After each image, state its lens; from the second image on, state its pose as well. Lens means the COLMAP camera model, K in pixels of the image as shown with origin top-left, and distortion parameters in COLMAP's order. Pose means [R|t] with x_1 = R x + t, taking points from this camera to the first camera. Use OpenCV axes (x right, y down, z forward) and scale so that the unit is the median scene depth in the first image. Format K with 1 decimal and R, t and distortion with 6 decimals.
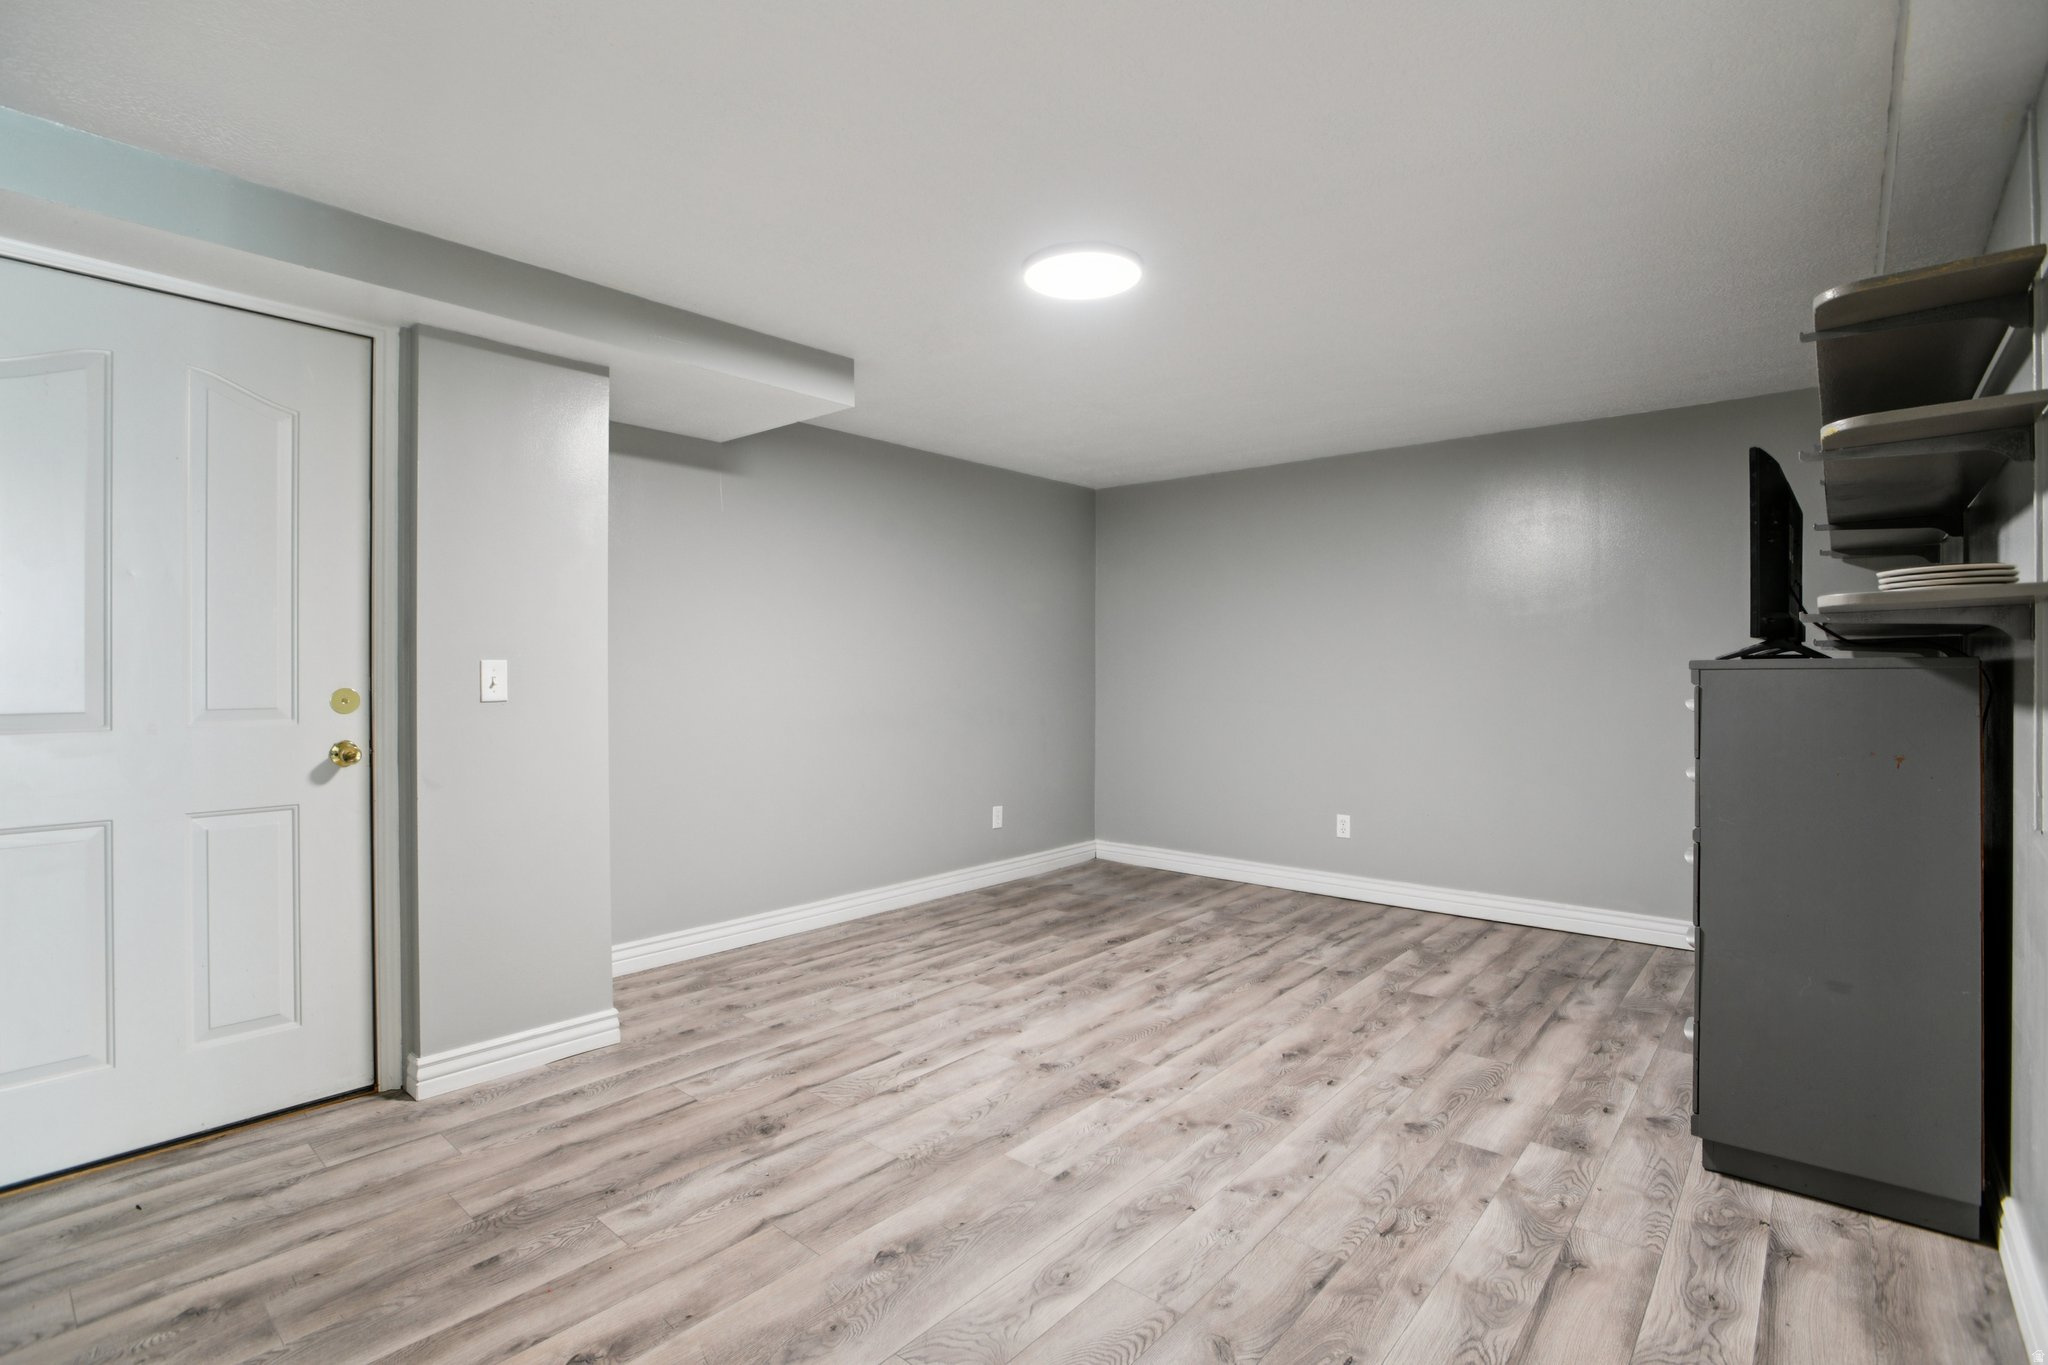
lens RADIAL K [[978.2, 0, 1012.0], [0, 978.2, 680.9], [0, 0, 1]] dist [-0.031480, 0.009275]
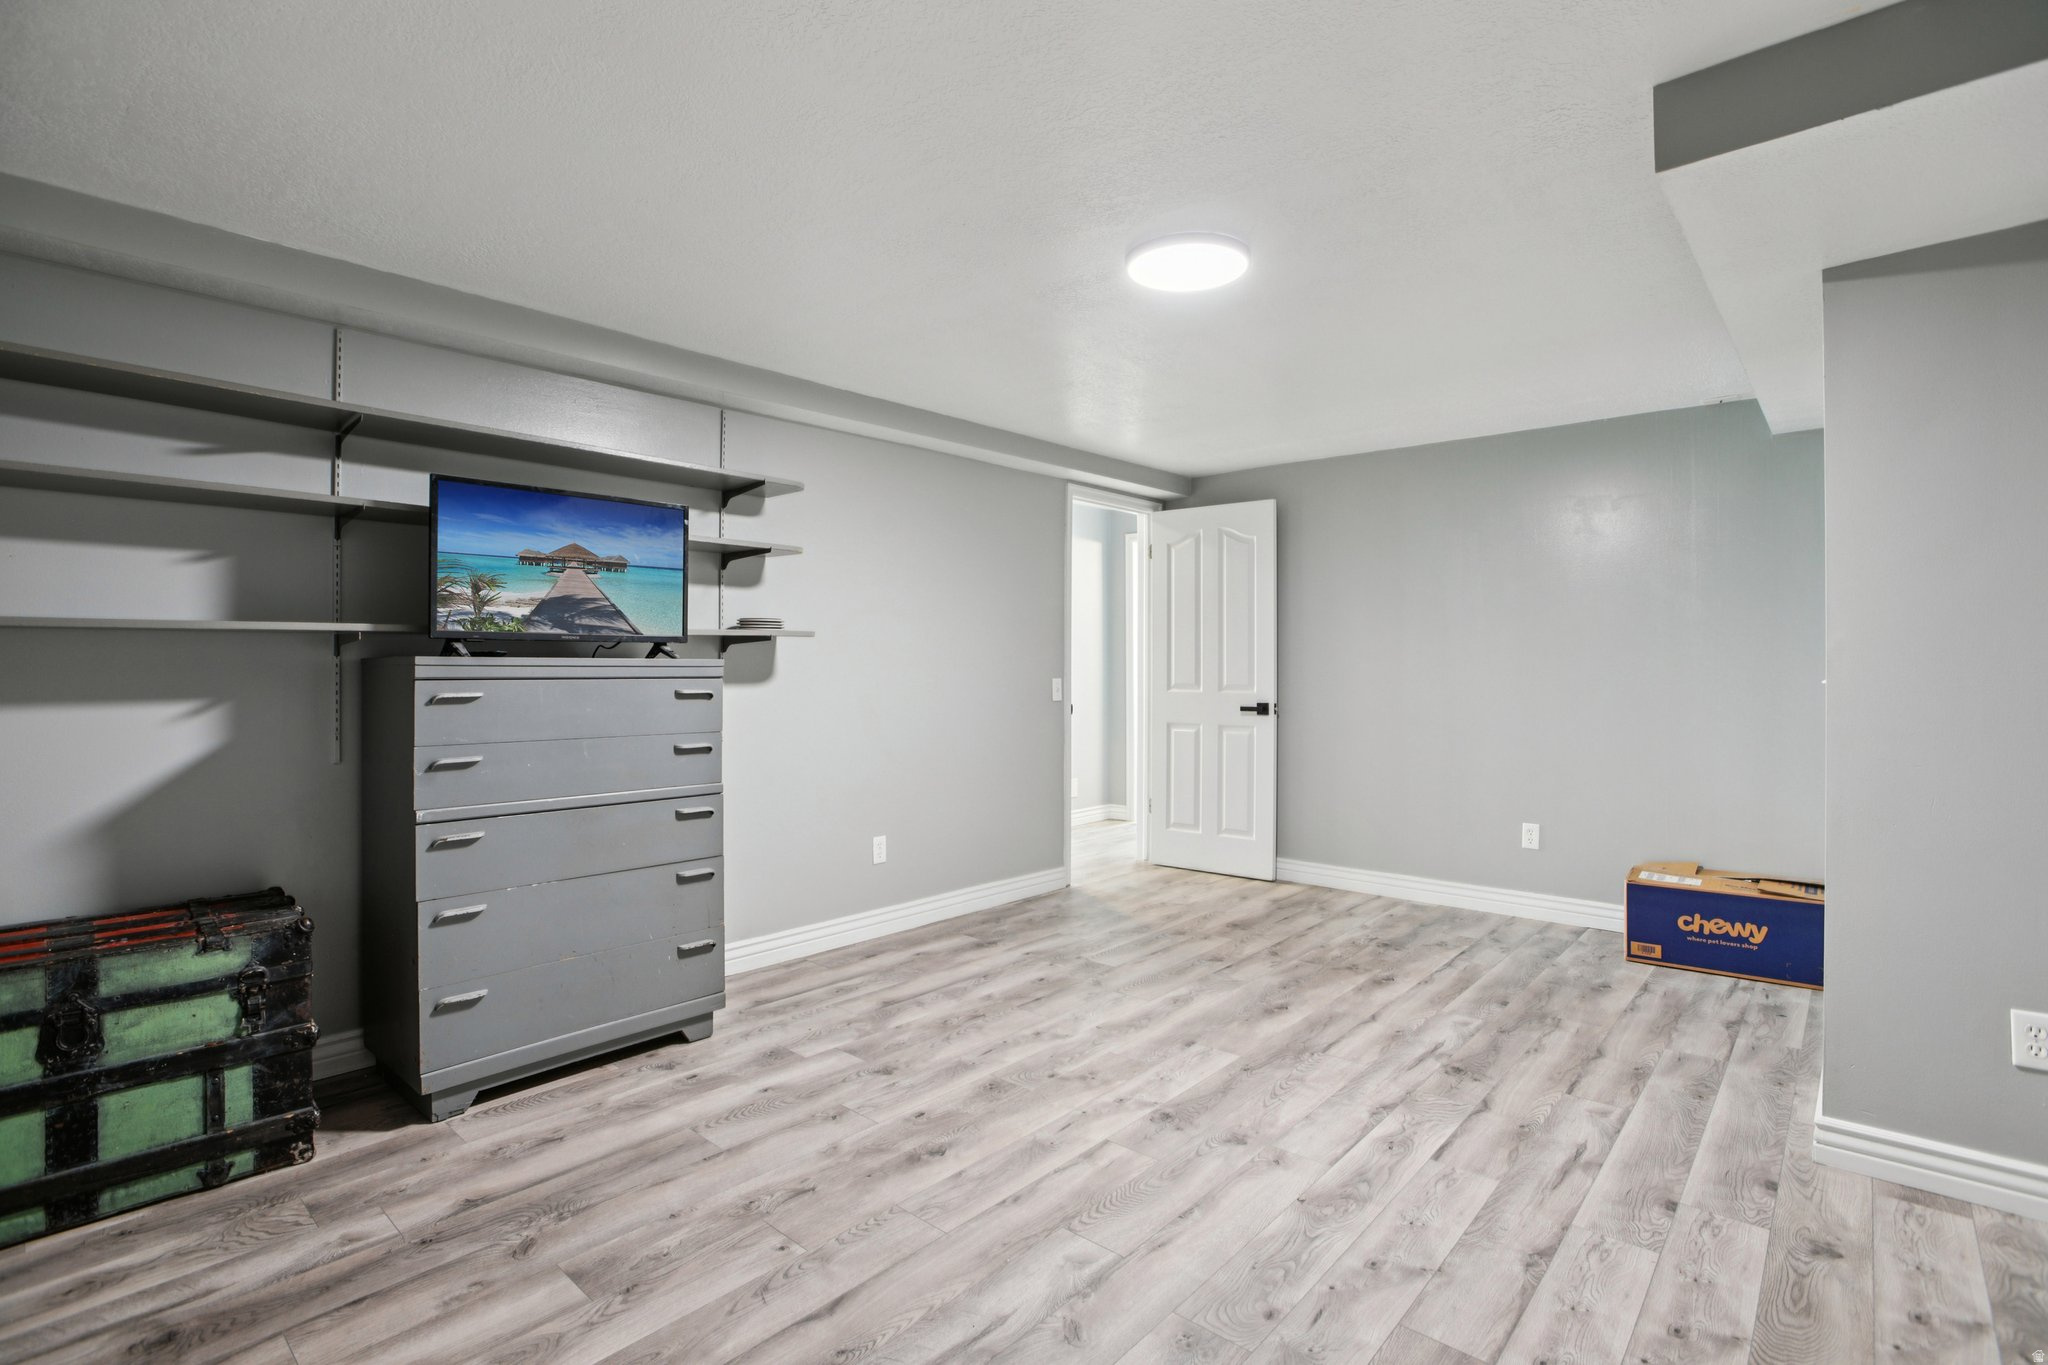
lens RADIAL K [[978.2, 0, 1012.0], [0, 978.2, 680.9], [0, 0, 1]] dist [-0.031480, 0.009275]
pose [[-0.999891, -0.001100, 0.014723, 0.231894], [-0.000723, 0.999672, 0.025604, -0.021294], [-0.014747, 0.025591, -0.999564, 1.942802]]
